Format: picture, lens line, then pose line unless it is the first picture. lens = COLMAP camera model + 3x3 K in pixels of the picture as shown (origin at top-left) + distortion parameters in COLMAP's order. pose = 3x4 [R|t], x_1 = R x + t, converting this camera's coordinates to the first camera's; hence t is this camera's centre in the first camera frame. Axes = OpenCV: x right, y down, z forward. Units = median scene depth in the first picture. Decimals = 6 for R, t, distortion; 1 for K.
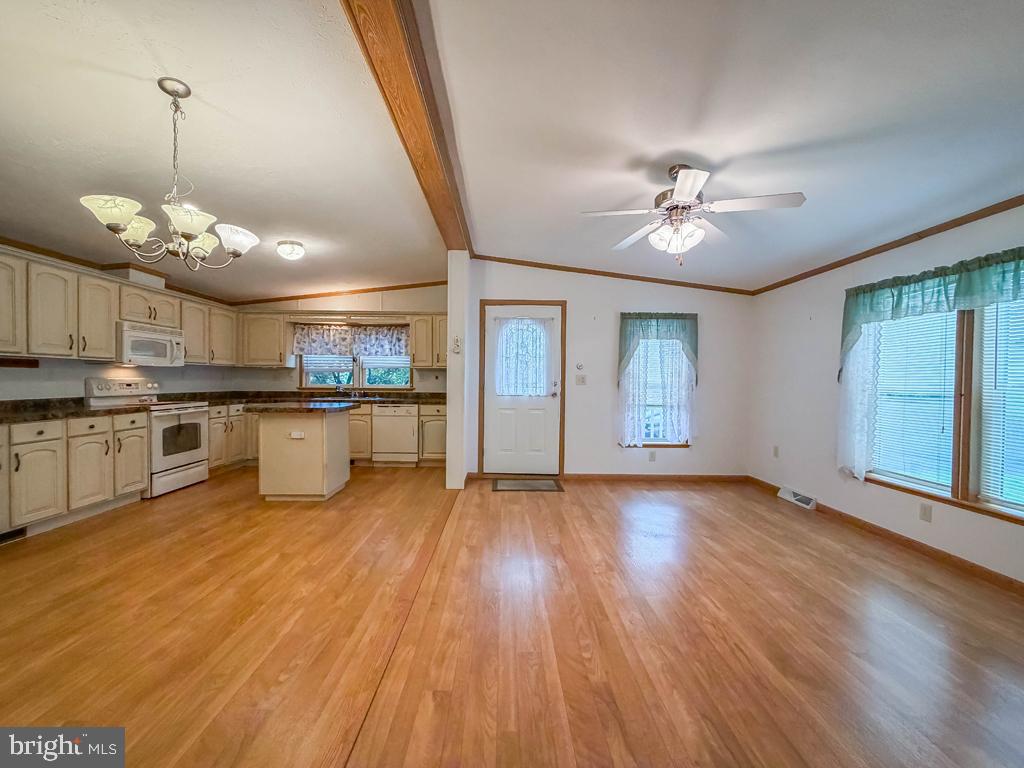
lens RADIAL K [[406.5, 0, 506.7], [0, 406.5, 386.5], [0, 0, 1]] dist [-0.000838, 0.000055]
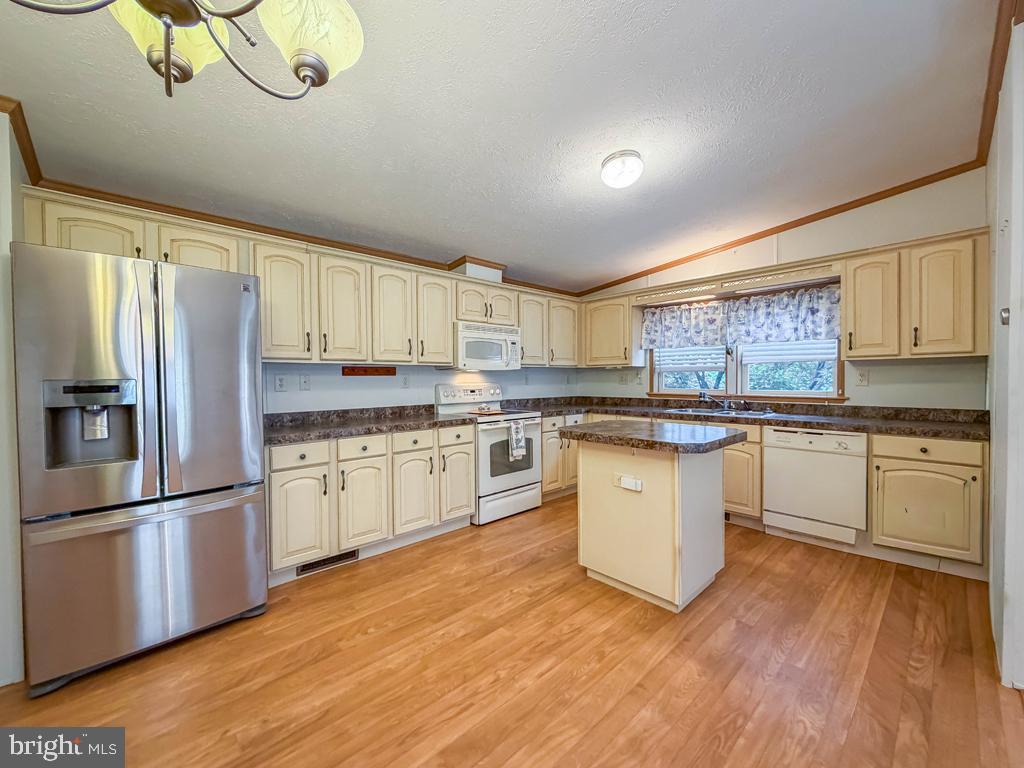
lens RADIAL K [[411.0, 0, 512.0], [0, 411.0, 384.0], [0, 0, 1]] dist [0.001493, 0.000226]
pose [[0.676345, -0.000981, -0.736584, -0.166661], [0.000241, 0.999999, -0.001110, -0.017872], [0.736585, 0.000573, 0.676345, 0.403374]]
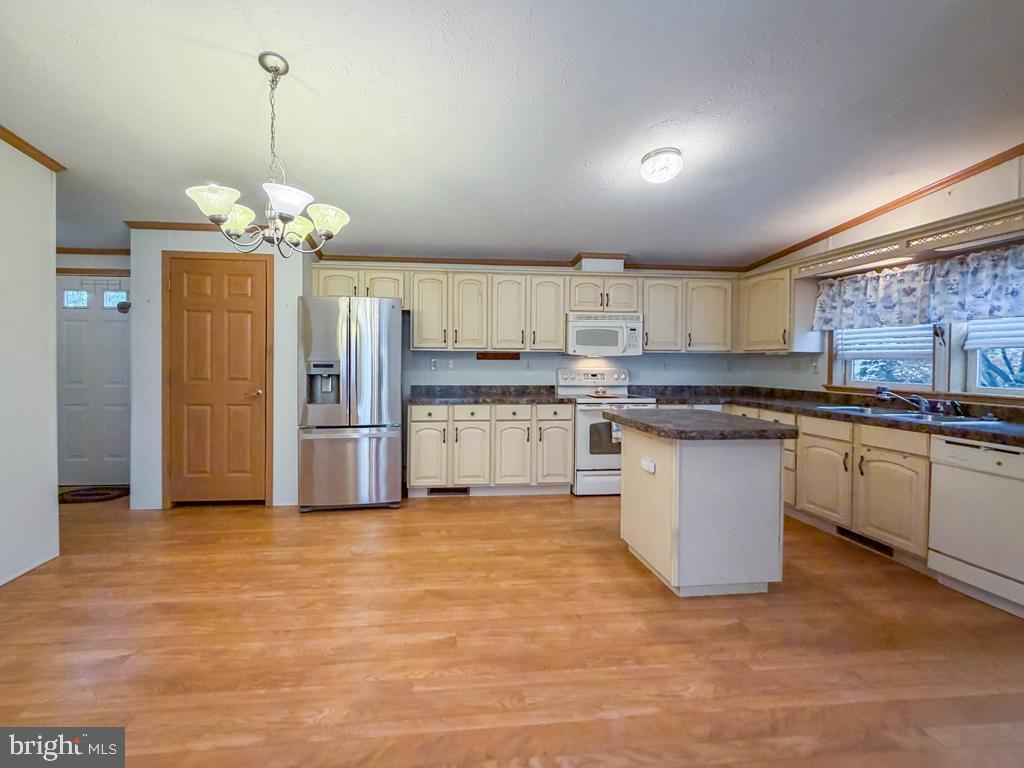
lens RADIAL K [[432.3, 0, 471.9], [0, 432.3, 367.4], [0, 0, 1]] dist [-0.001496, -0.000529]
pose [[0.090496, 0.008579, -0.995860, 0.089656], [-0.022800, 0.999719, 0.006540, -0.021833], [0.995636, 0.022113, 0.090666, 0.565790]]
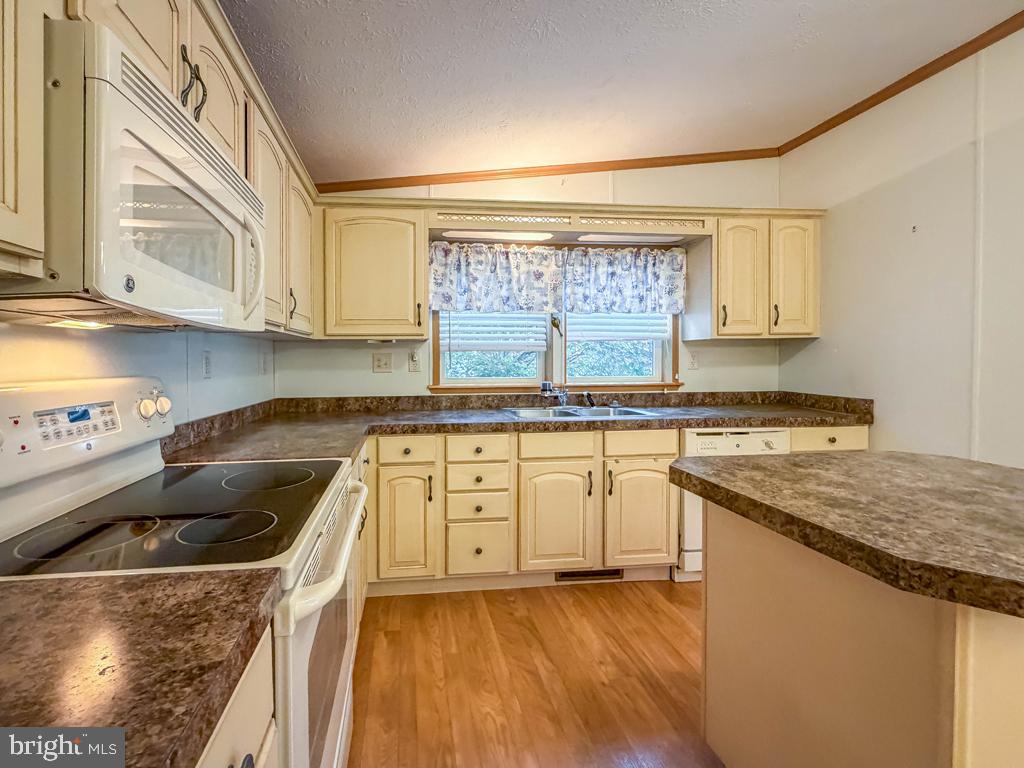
lens RADIAL K [[437.1, 0, 449.6], [0, 437.1, 365.2], [0, 0, 1]] dist [-0.000449, -0.000013]
pose [[0.996181, -0.015747, 0.085875, -0.703736], [0.016296, 0.999851, -0.005702, -0.023807], [-0.085772, 0.007080, 0.996290, 0.702647]]
